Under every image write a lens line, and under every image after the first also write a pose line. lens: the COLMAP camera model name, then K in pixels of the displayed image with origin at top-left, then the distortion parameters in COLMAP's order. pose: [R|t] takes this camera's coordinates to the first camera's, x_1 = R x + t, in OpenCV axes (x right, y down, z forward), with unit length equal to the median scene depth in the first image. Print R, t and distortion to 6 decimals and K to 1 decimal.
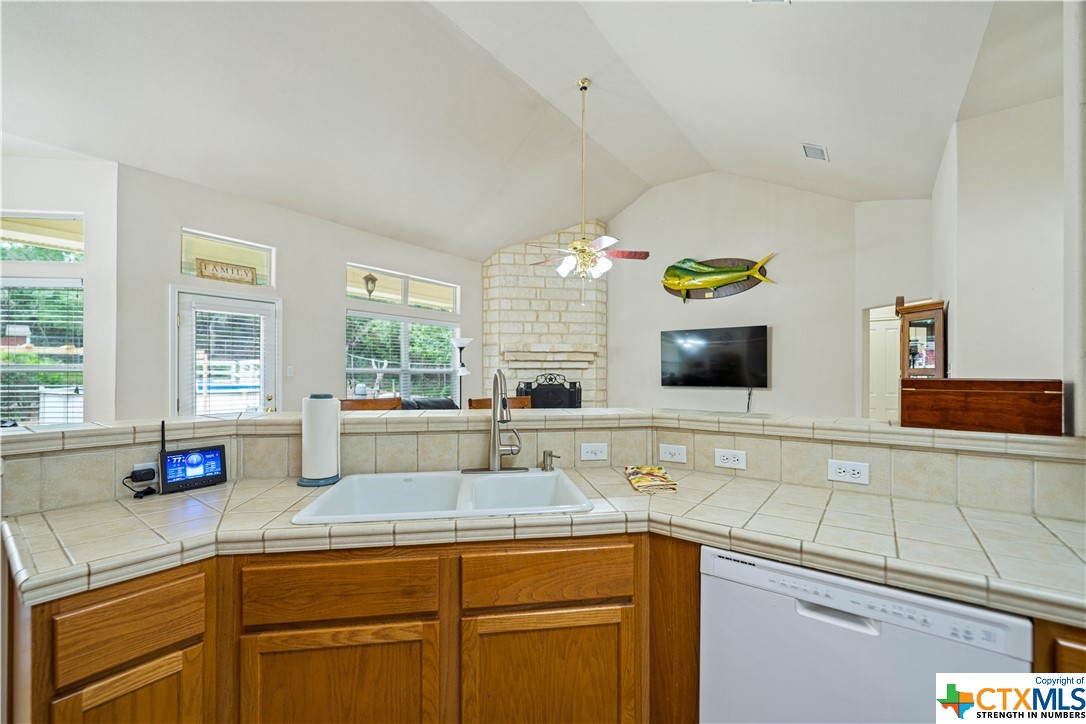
lens RADIAL K [[446.8, 0, 534.5], [0, 446.8, 372.7], [0, 0, 1]] dist [-0.000863, -0.000012]
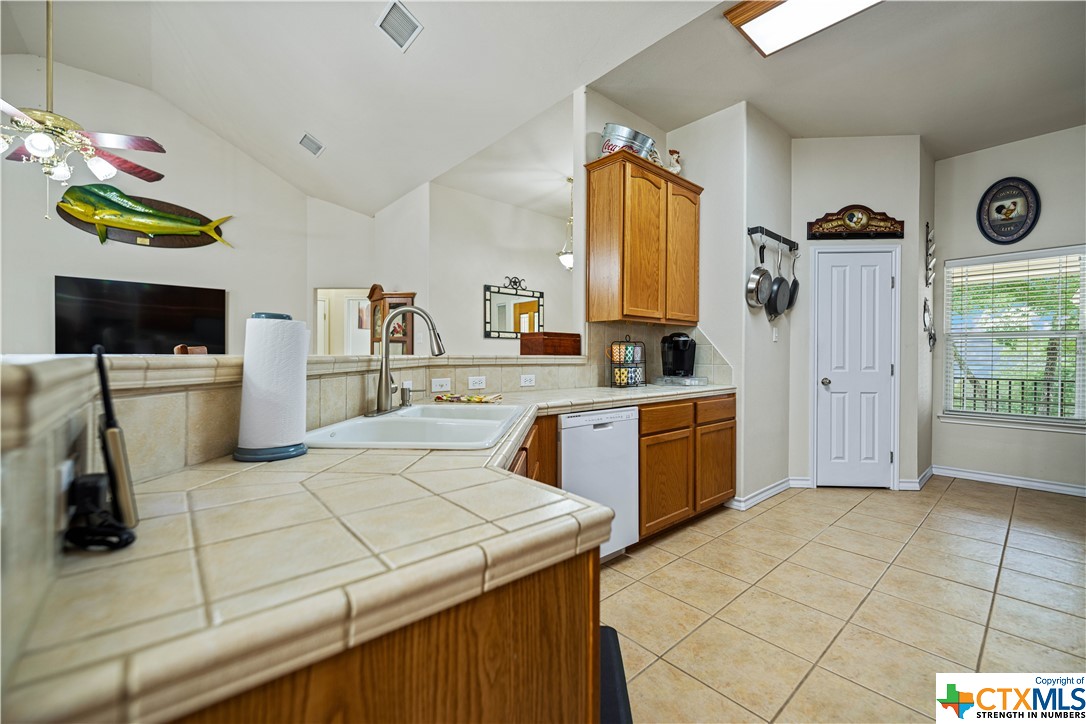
lens RADIAL K [[446.8, 0, 546.1], [0, 446.8, 361.1], [0, 0, 1]] dist [-0.000863, -0.000012]
pose [[0.192926, -0.012075, 0.981139, -0.279430], [-0.006276, 0.999889, 0.013540, 0.028237], [-0.981193, -0.008770, 0.192828, 0.138629]]
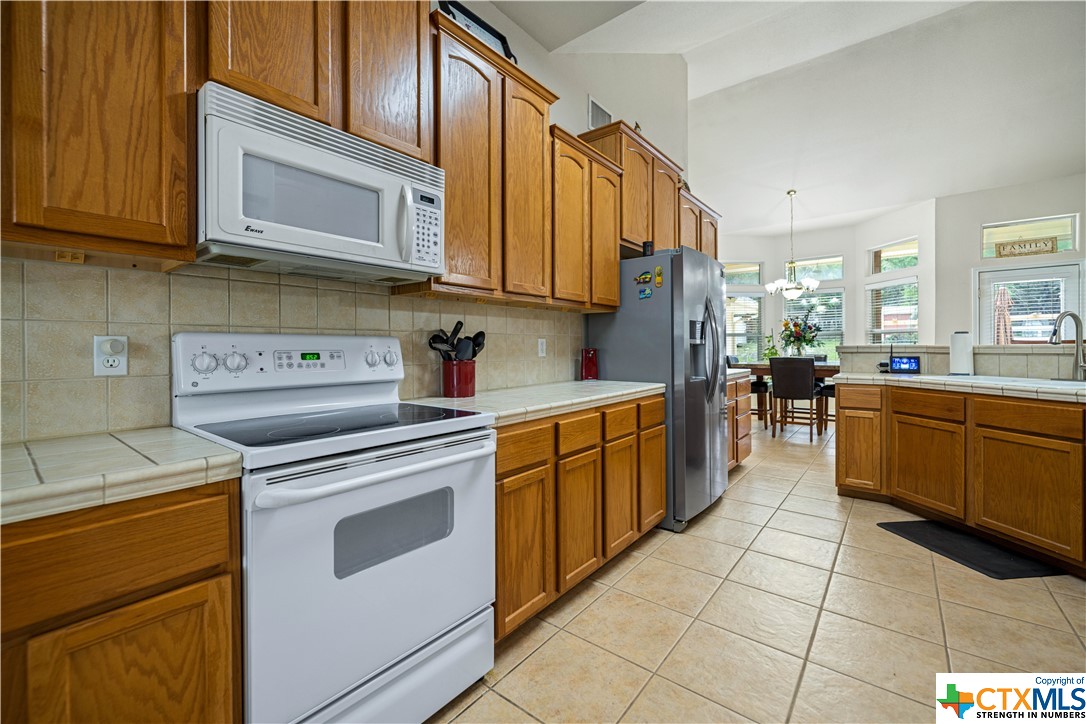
lens RADIAL K [[446.8, 0, 542.9], [0, 446.8, 345.7], [0, 0, 1]] dist [-0.000863, -0.000012]
pose [[-0.027635, -0.002923, -0.999614, 0.424516], [0.005740, 0.999979, -0.003083, 0.029287], [0.999602, -0.005823, -0.027618, -0.214523]]
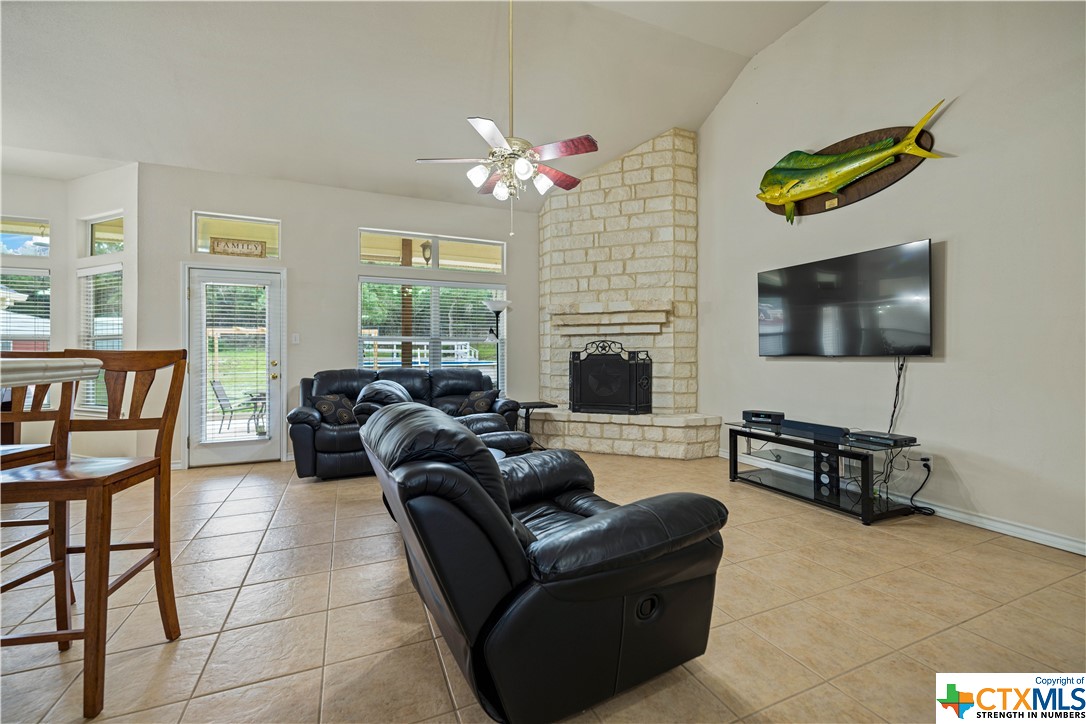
lens RADIAL K [[446.8, 0, 549.1], [0, 446.8, 352.0], [0, 0, 1]] dist [-0.000863, -0.000012]
pose [[0.874451, -0.004508, -0.485092, 0.372149], [0.004988, 0.999988, -0.000301, 0.024570], [0.485088, -0.002156, 0.874463, 0.310547]]
